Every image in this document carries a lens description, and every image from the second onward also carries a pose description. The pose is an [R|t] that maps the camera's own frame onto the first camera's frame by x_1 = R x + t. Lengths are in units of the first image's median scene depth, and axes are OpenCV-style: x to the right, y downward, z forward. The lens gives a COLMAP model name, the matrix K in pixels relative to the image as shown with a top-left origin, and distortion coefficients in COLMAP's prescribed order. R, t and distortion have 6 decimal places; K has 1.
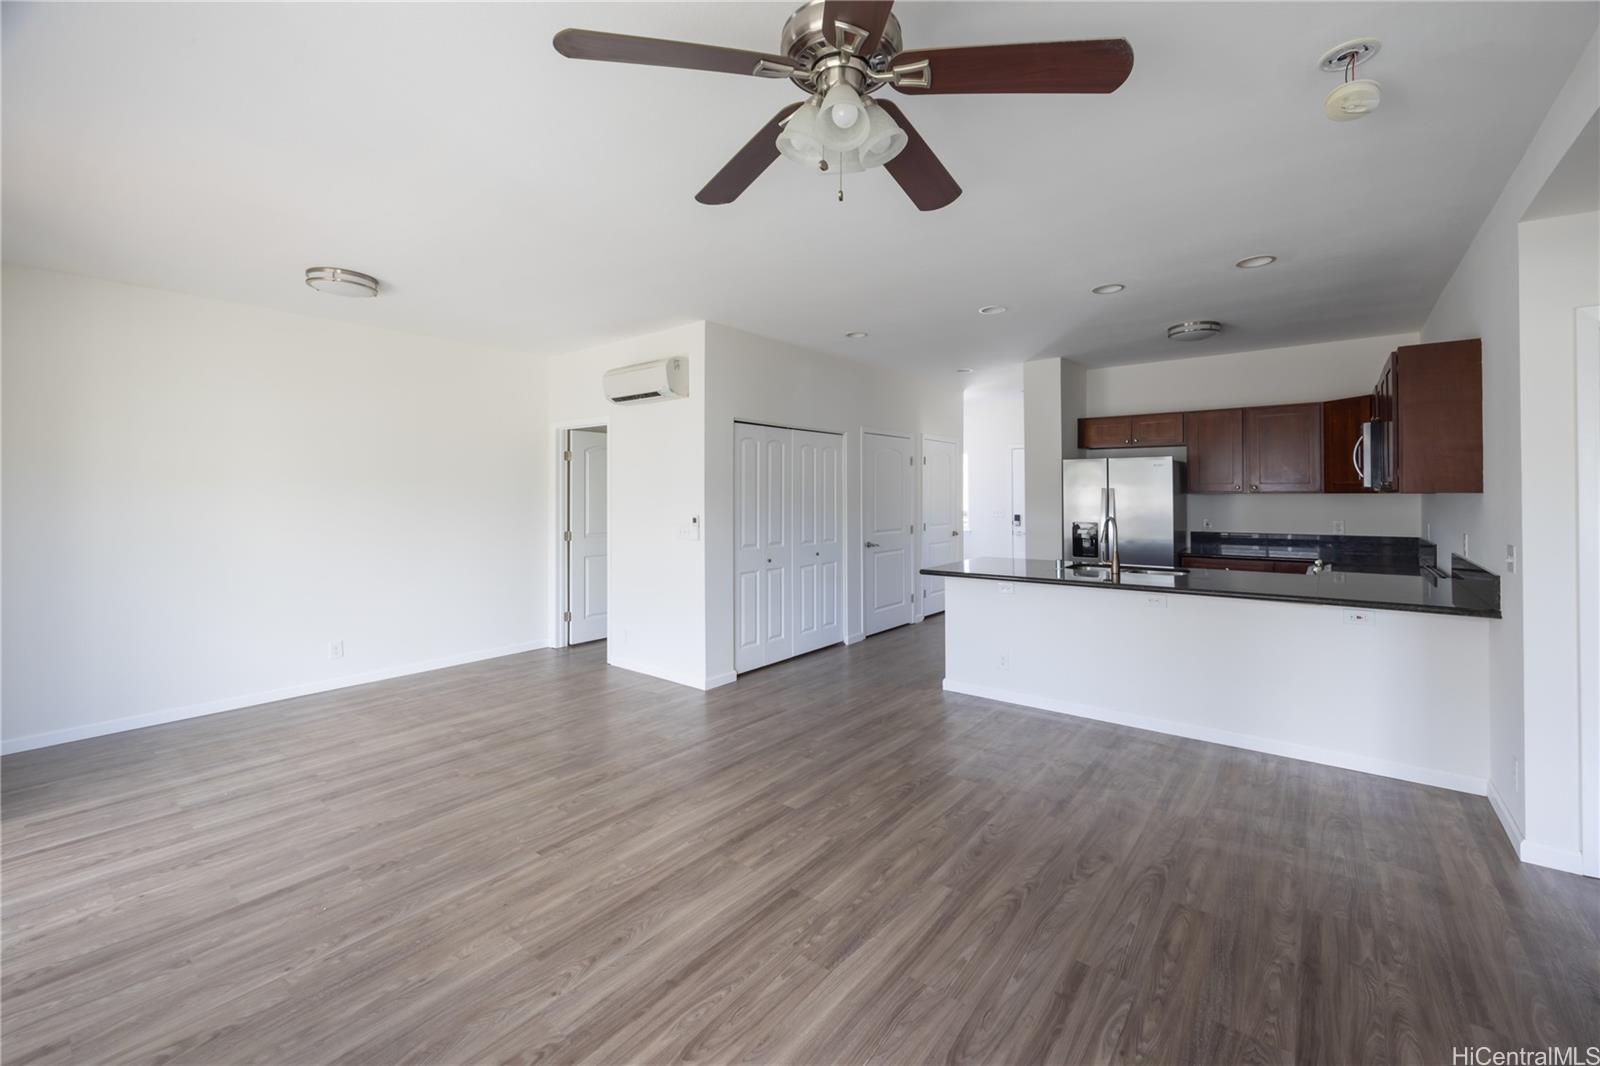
lens RADIAL K [[640.2, 0, 810.4], [0, 640.2, 490.0], [0, 0, 1]] dist [-0.000513, -0.000485]
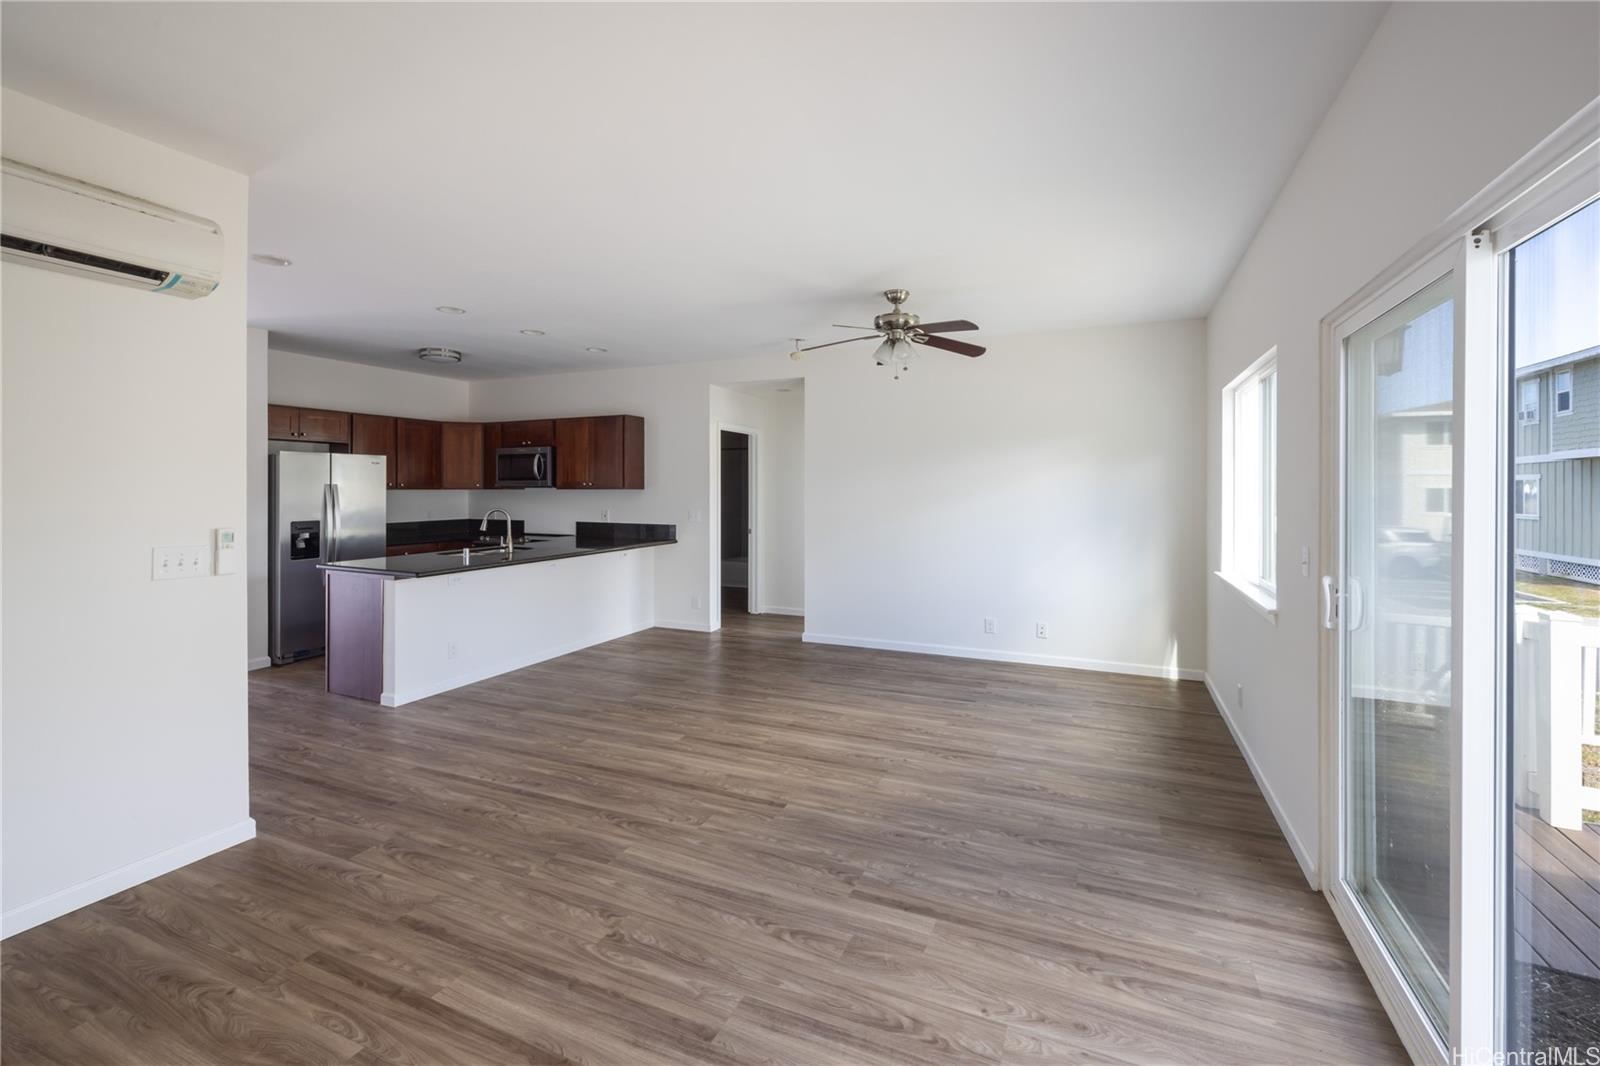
lens RADIAL K [[640.2, 0, 810.4], [0, 640.2, 490.0], [0, 0, 1]] dist [-0.000513, -0.000485]
pose [[-0.225583, 0.001707, 0.974222, -0.805938], [-0.006036, 0.999977, -0.003150, 0.006259], [-0.974205, -0.006591, -0.225568, 0.636270]]
